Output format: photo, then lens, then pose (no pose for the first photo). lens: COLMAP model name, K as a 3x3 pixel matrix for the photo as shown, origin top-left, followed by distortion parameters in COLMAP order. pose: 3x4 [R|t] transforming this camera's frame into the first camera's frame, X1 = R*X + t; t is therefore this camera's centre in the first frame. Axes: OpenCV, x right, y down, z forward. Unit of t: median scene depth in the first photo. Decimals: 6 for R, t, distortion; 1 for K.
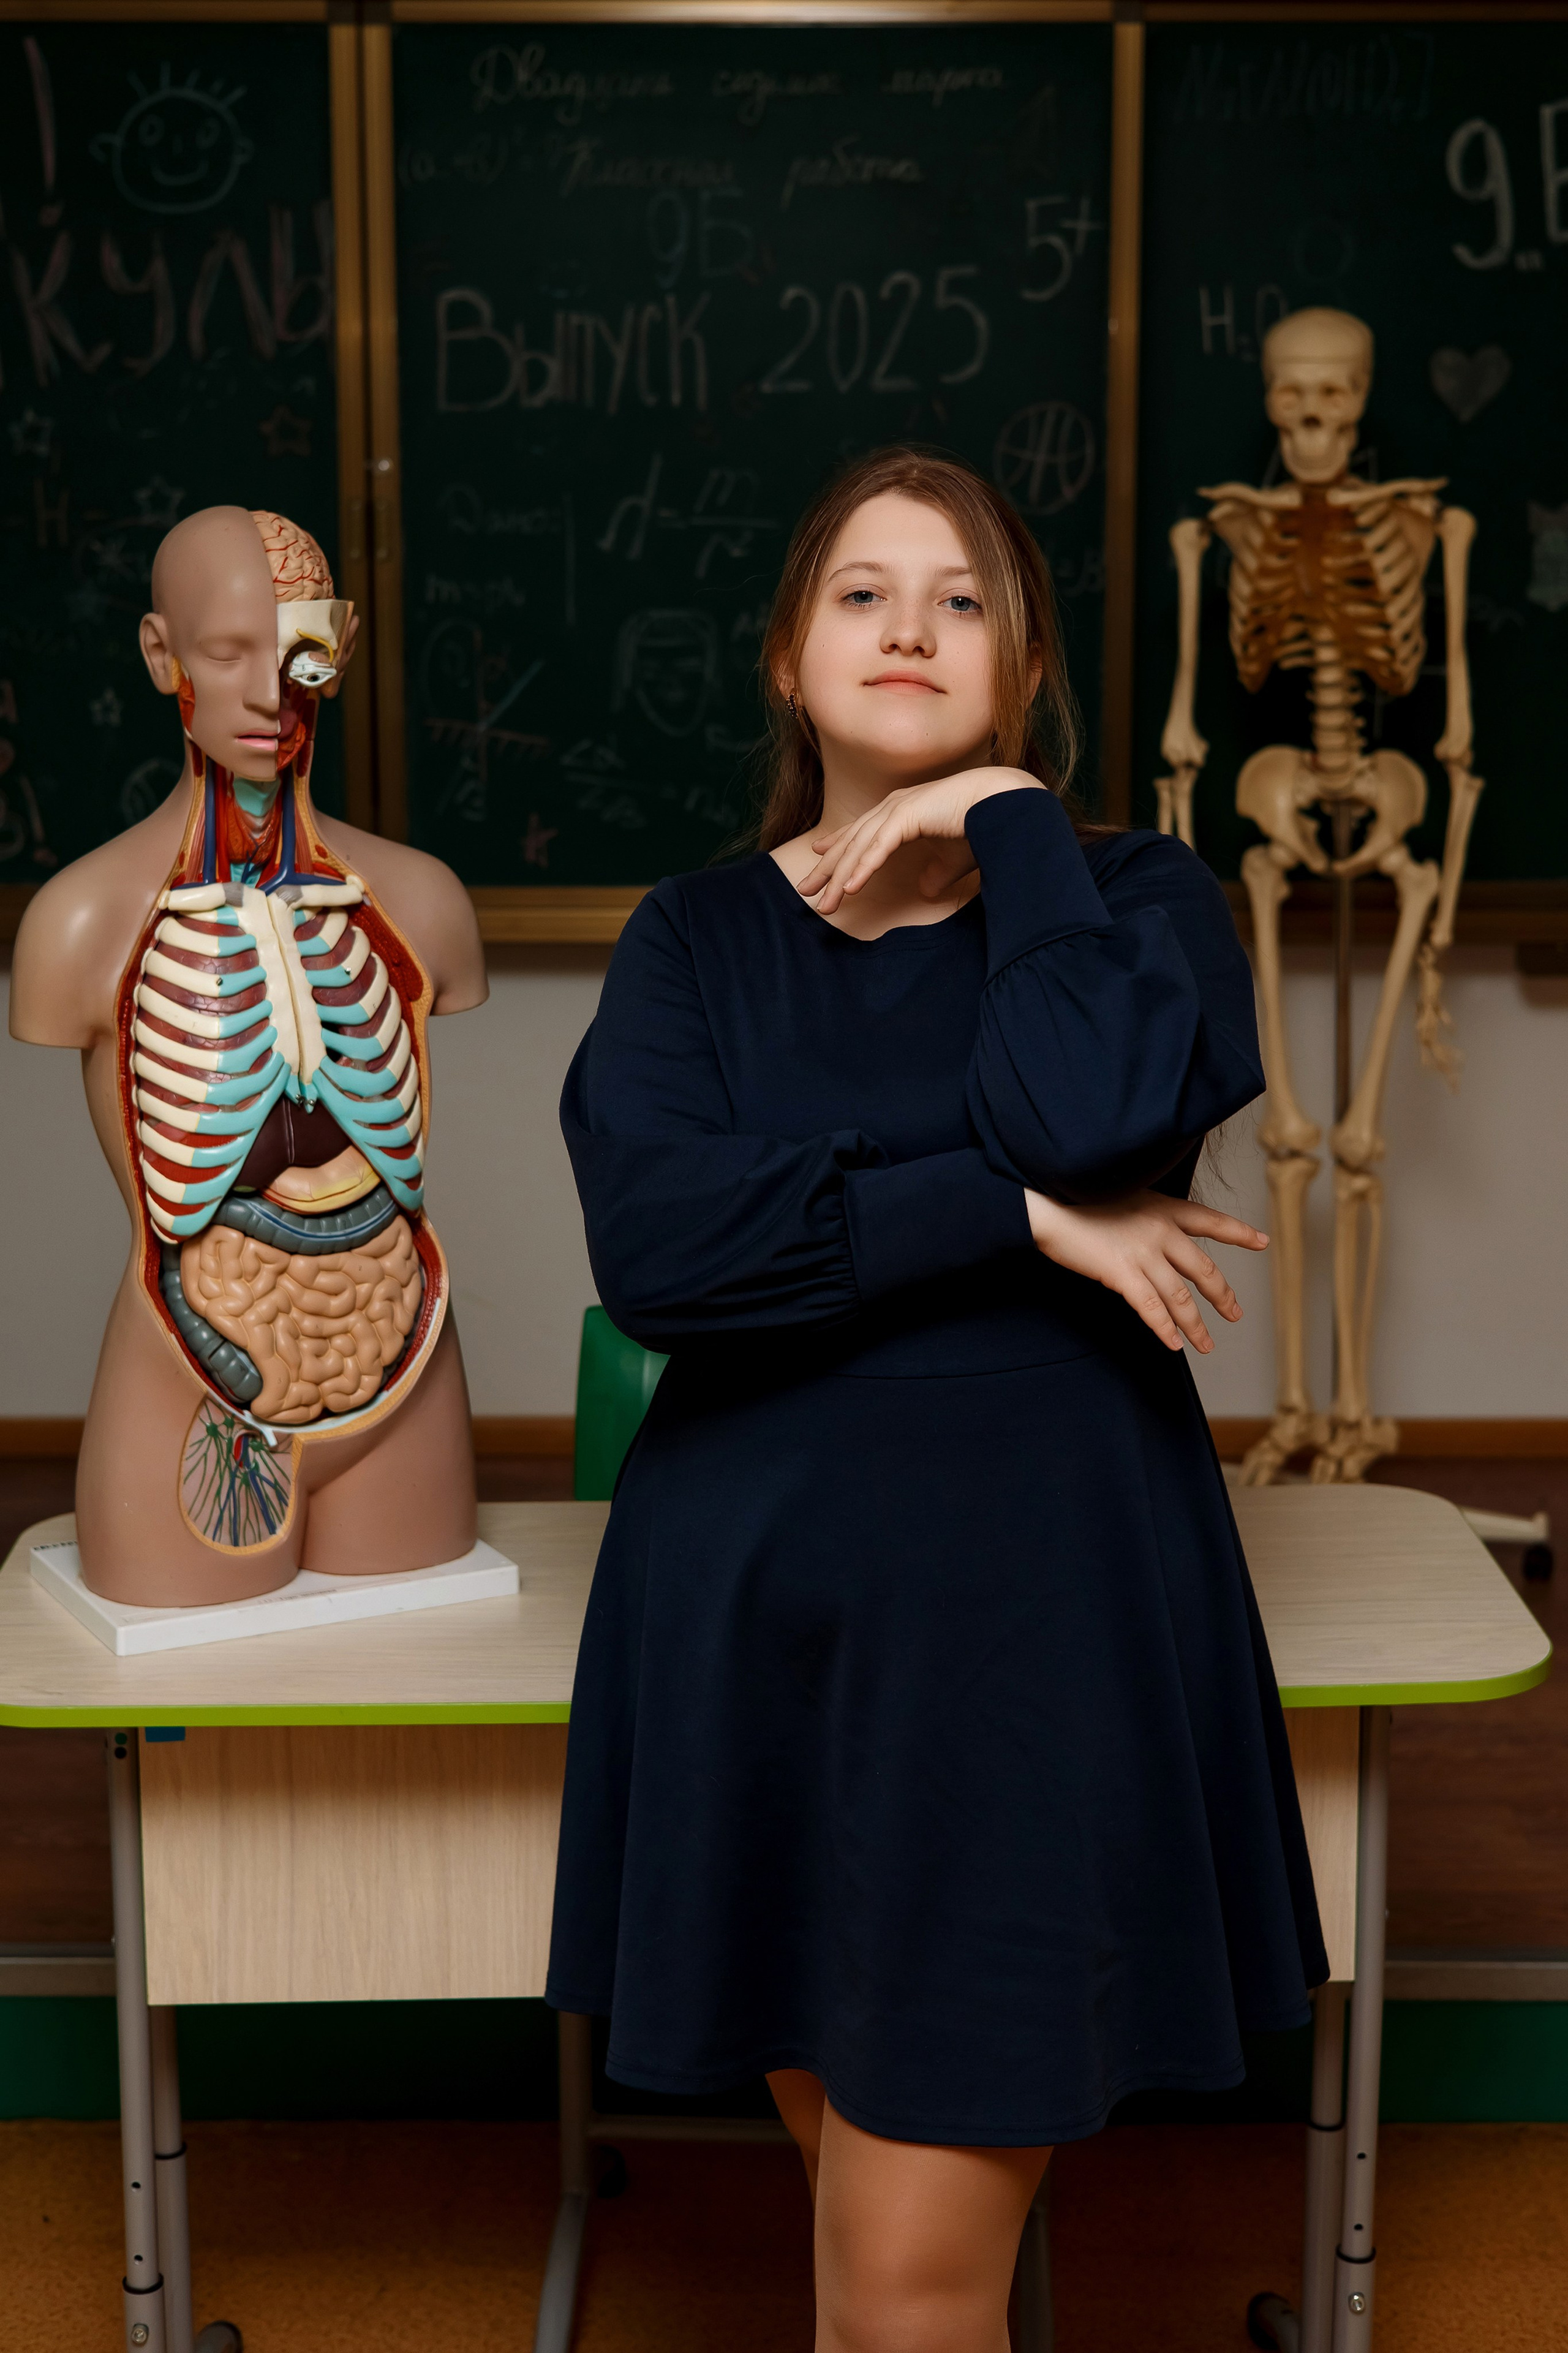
lens RADIAL K [[3785.4, 0, 806.4], [0, 3785.4, 984.3], [0, 0, 1]] dist [-0.003624, 0.000000]
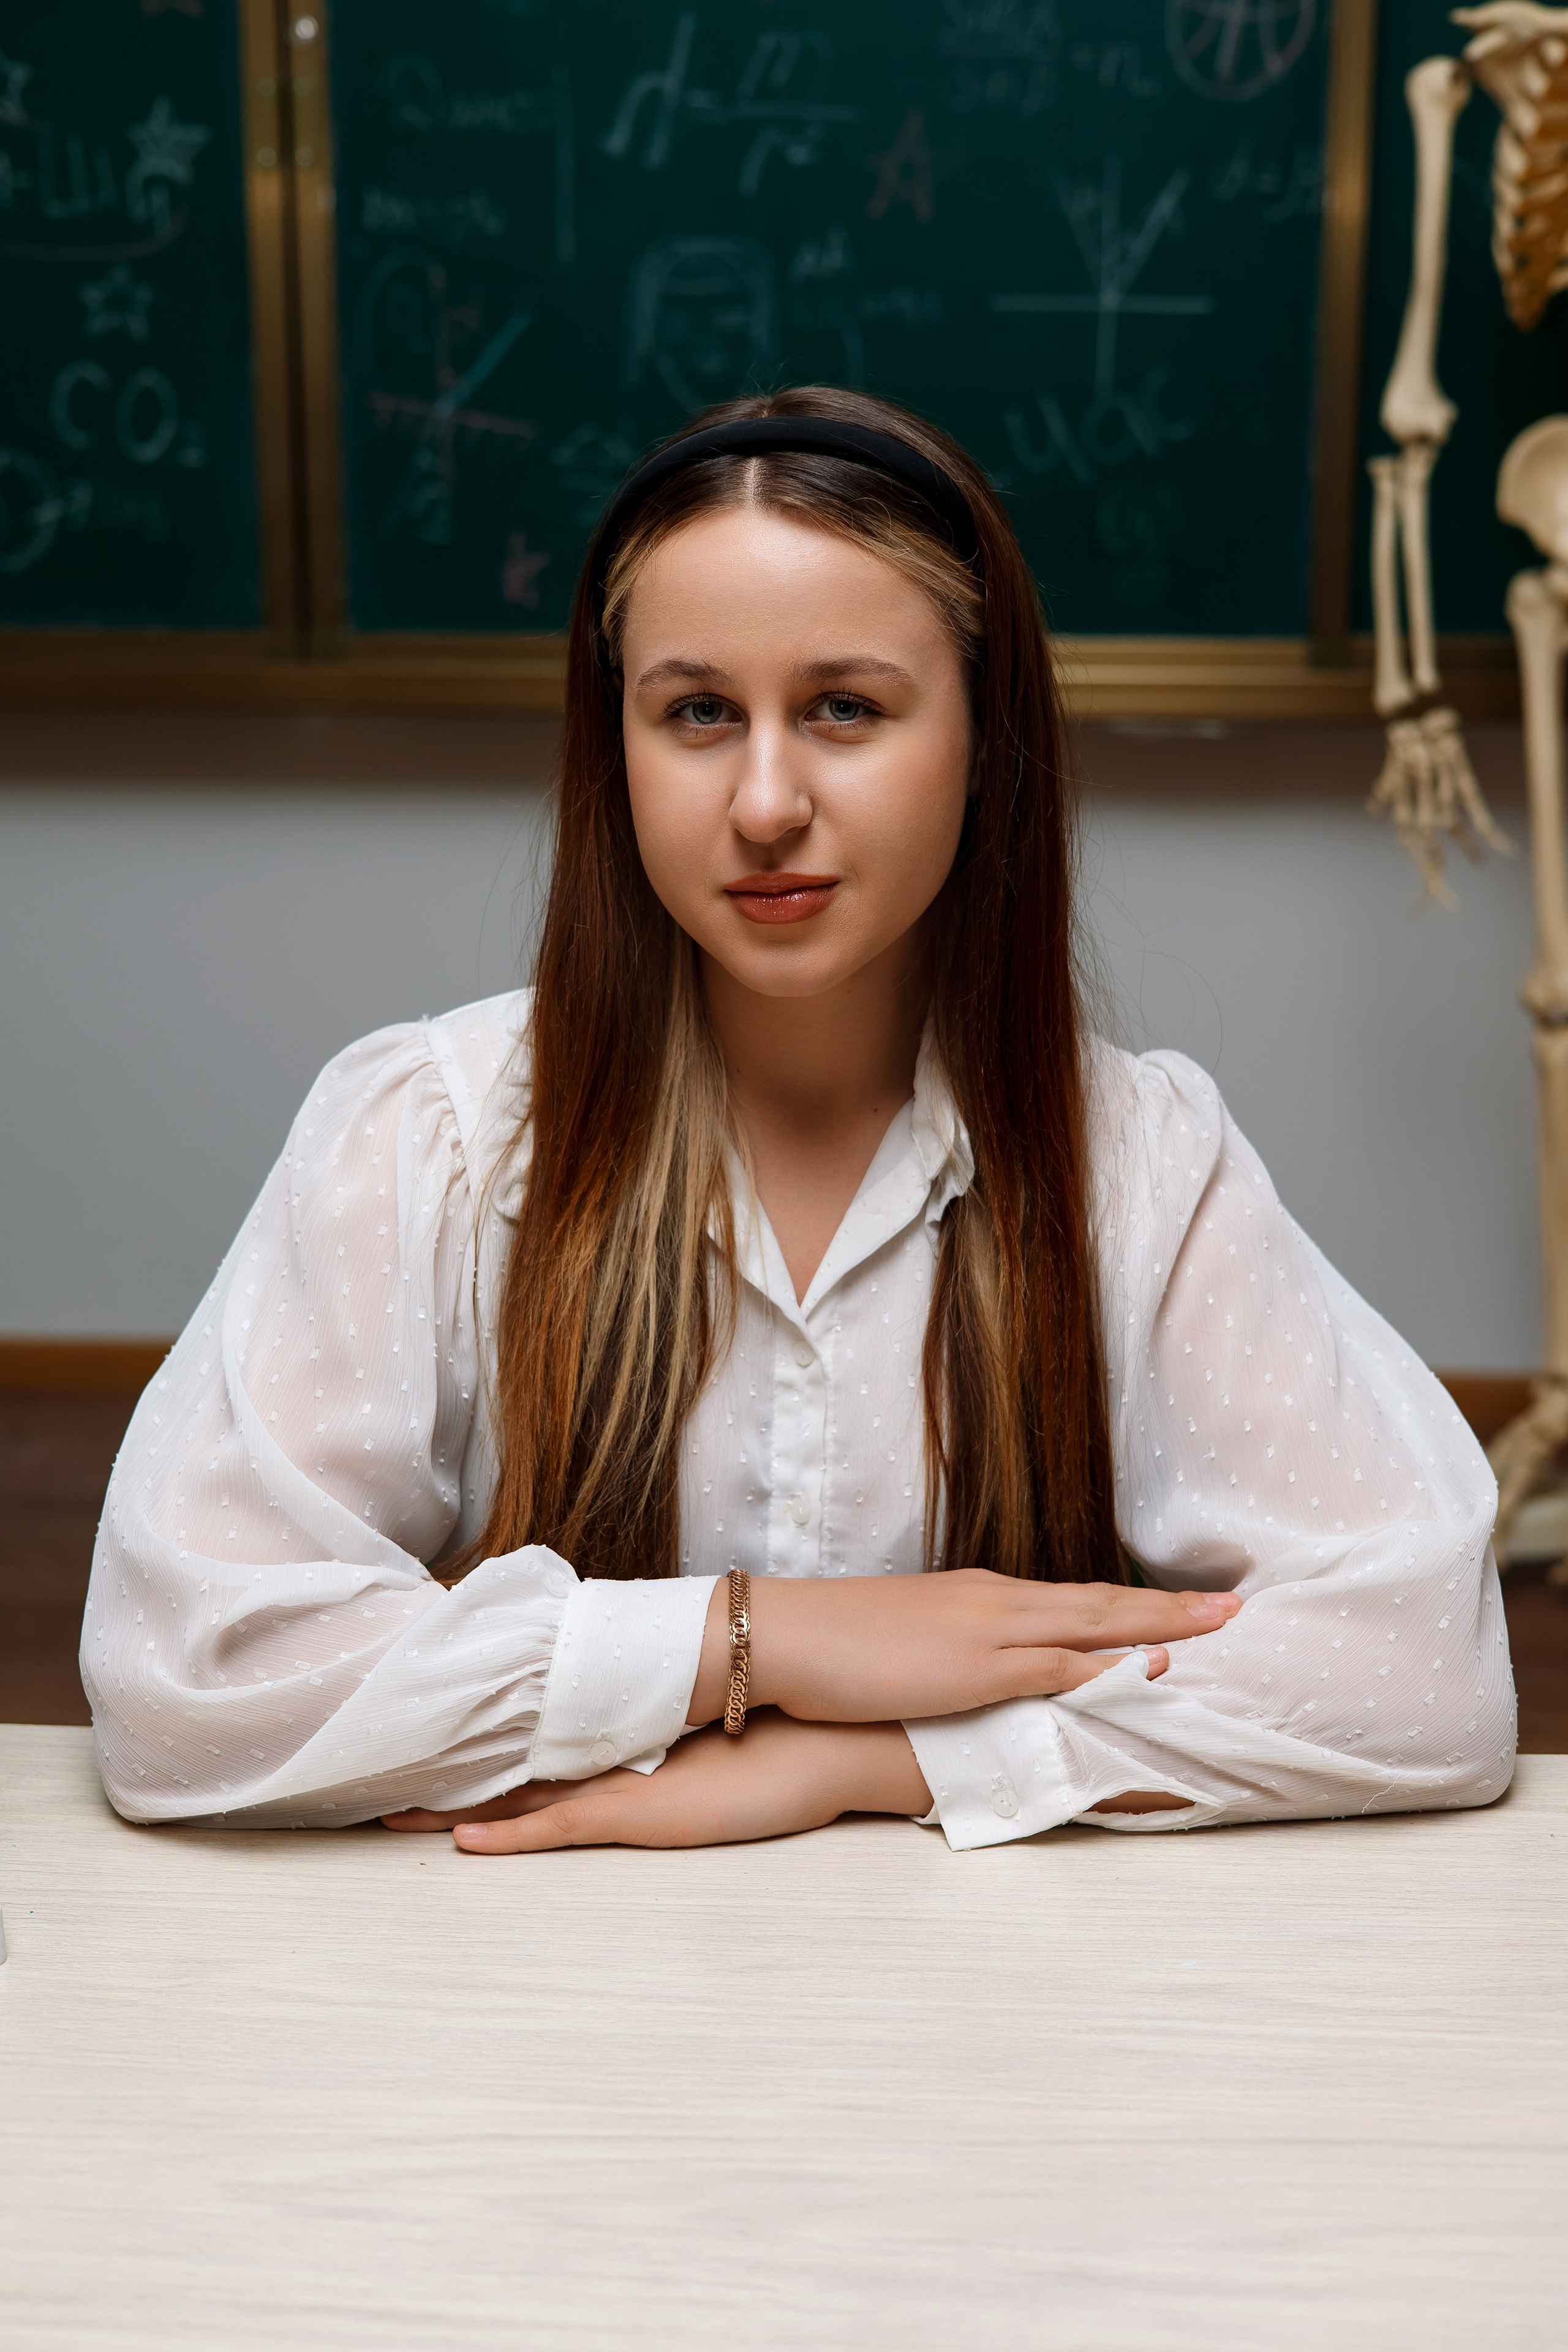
lens RADIAL K [[3419.2, 0, 778.1], [0, 3419.2, 1179.1], [0, 0, 1]] dist [0.013668, 0.000000]
pose [[0.996937, 0.020724, -0.075410, 0.053108], [-0.012591, 0.994205, 0.106758, 0.013742], [0.077185, -0.105482, 0.991421, 0.611262]]
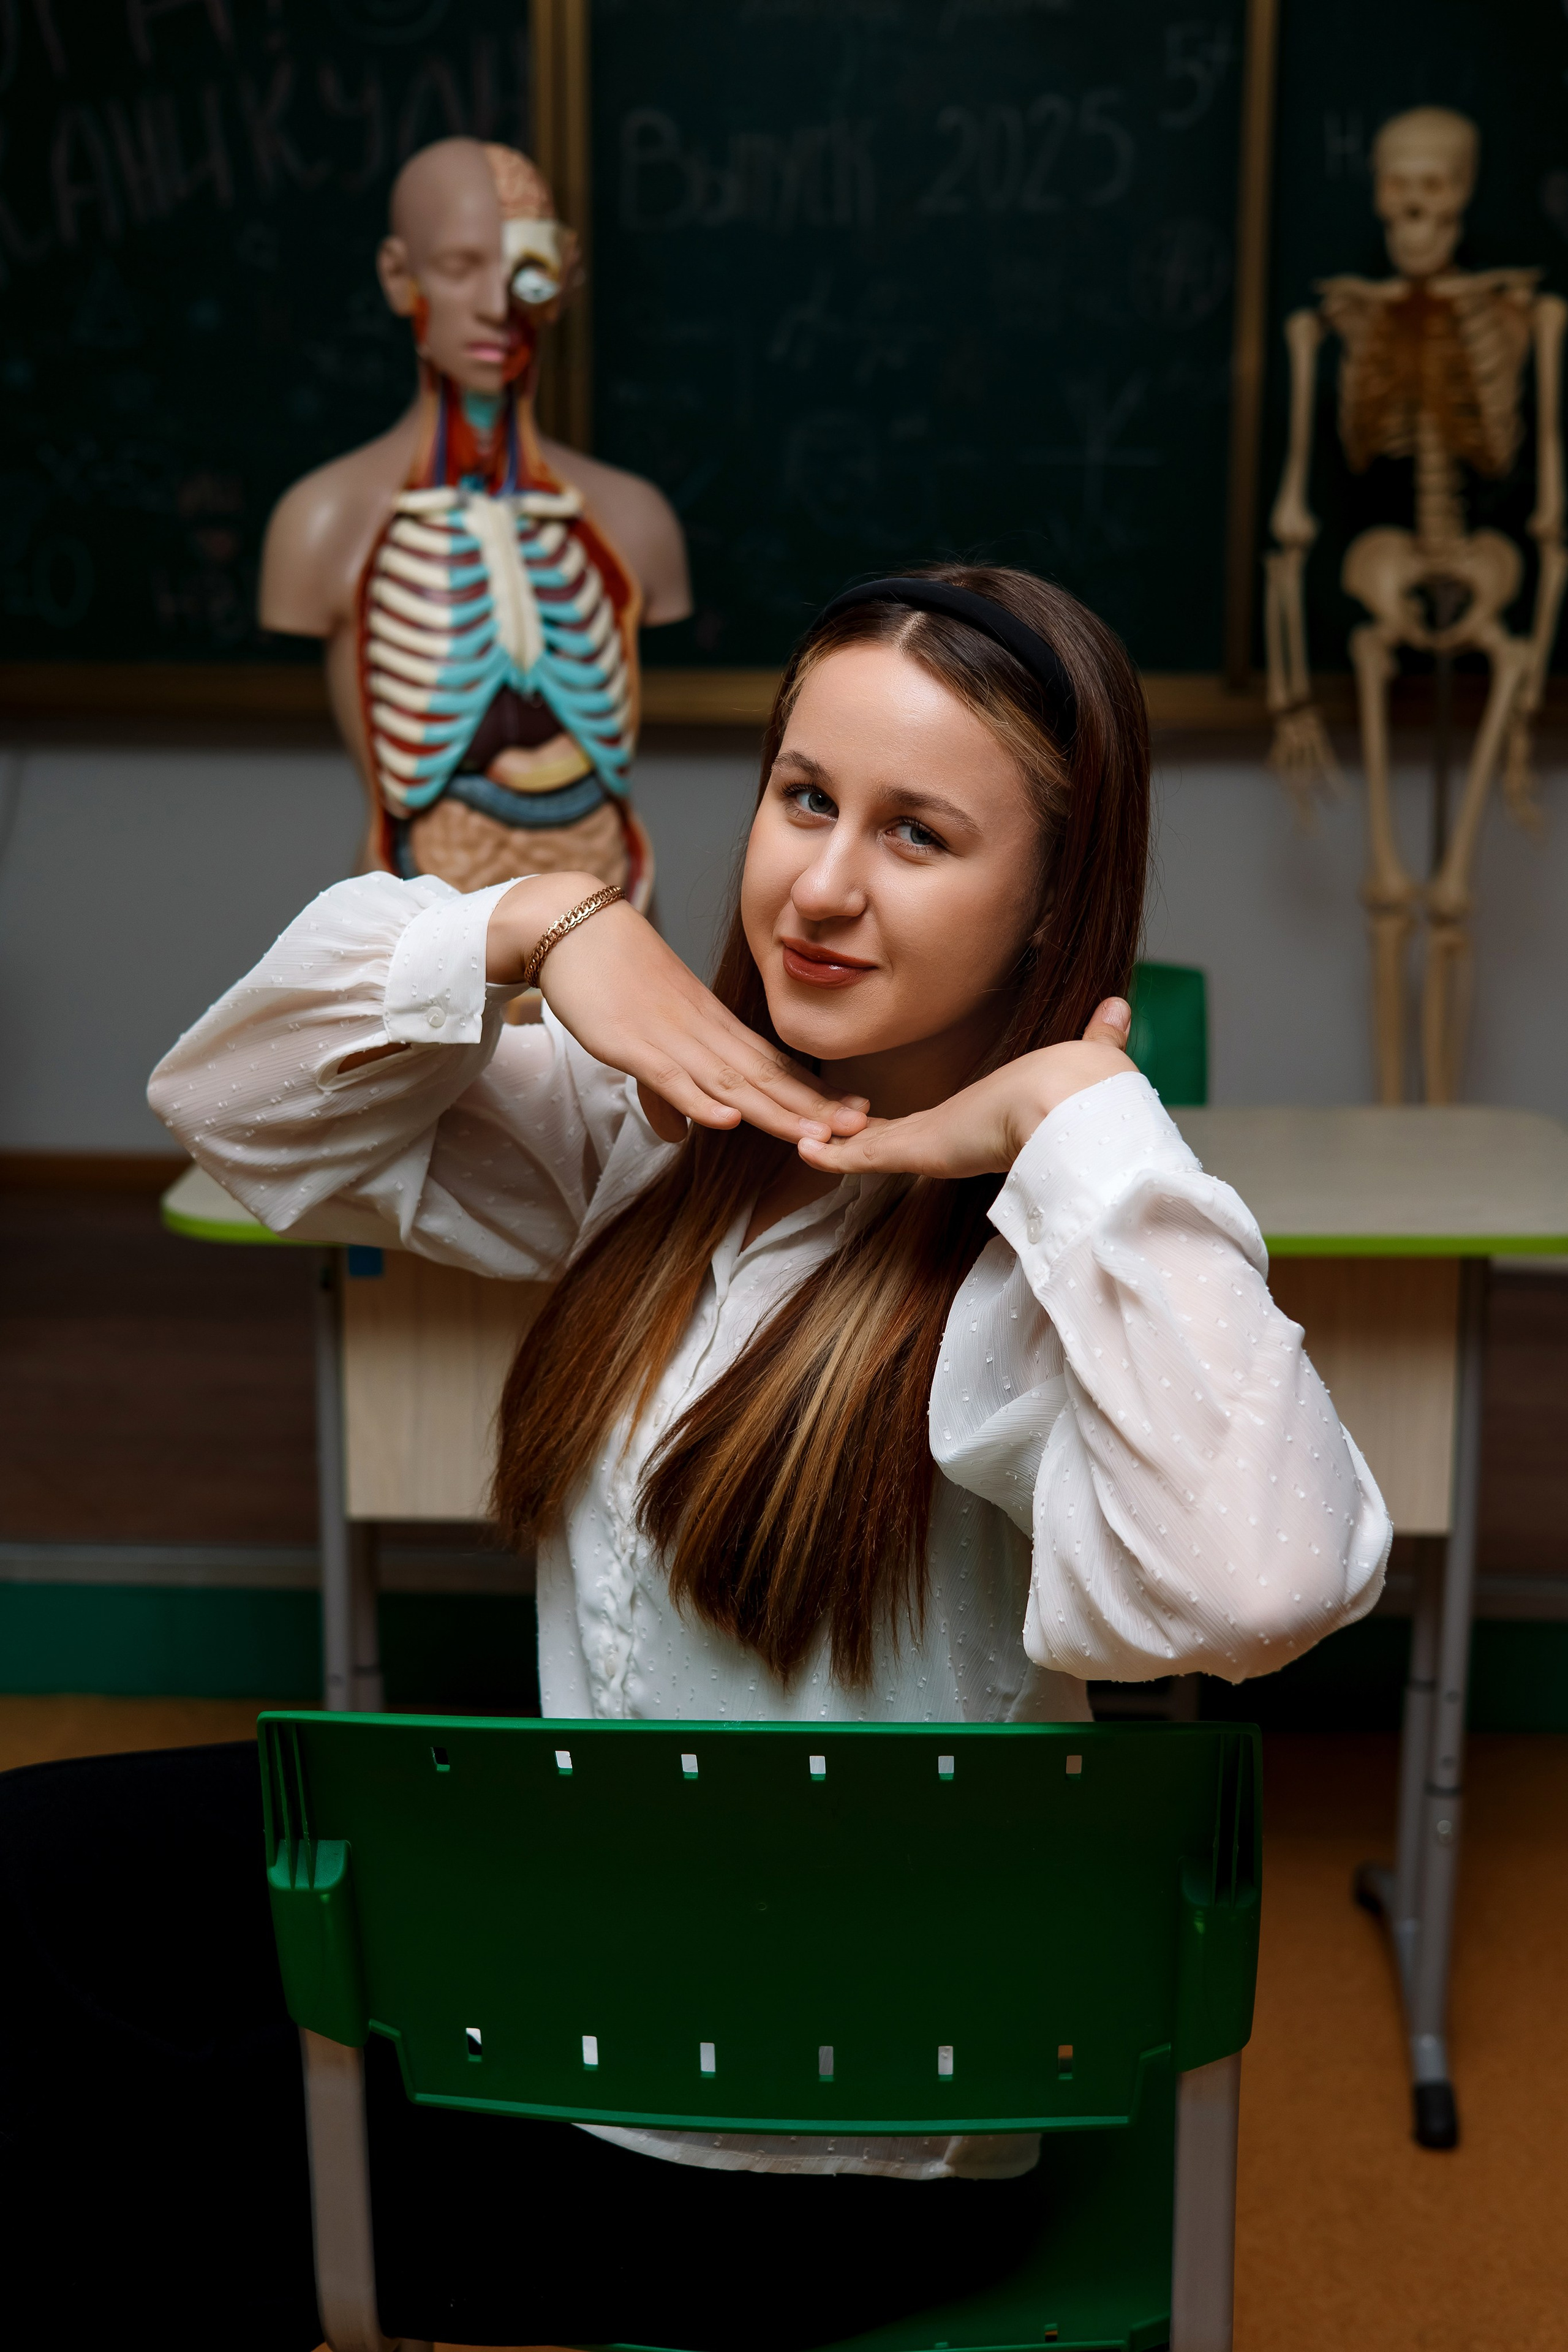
lens RADIAL K [[3419.2, 0, 805.4], [0, 3419.2, 1173.9], [0, 0, 1]] dist [0.013668, 0.000000]
pose [[0.999430, 0.016192, -0.029625, -0.018780], [-0.014385, 0.998081, 0.060231, 0.109067], [0.030543, -0.059771, 0.997745, 0.000478]]
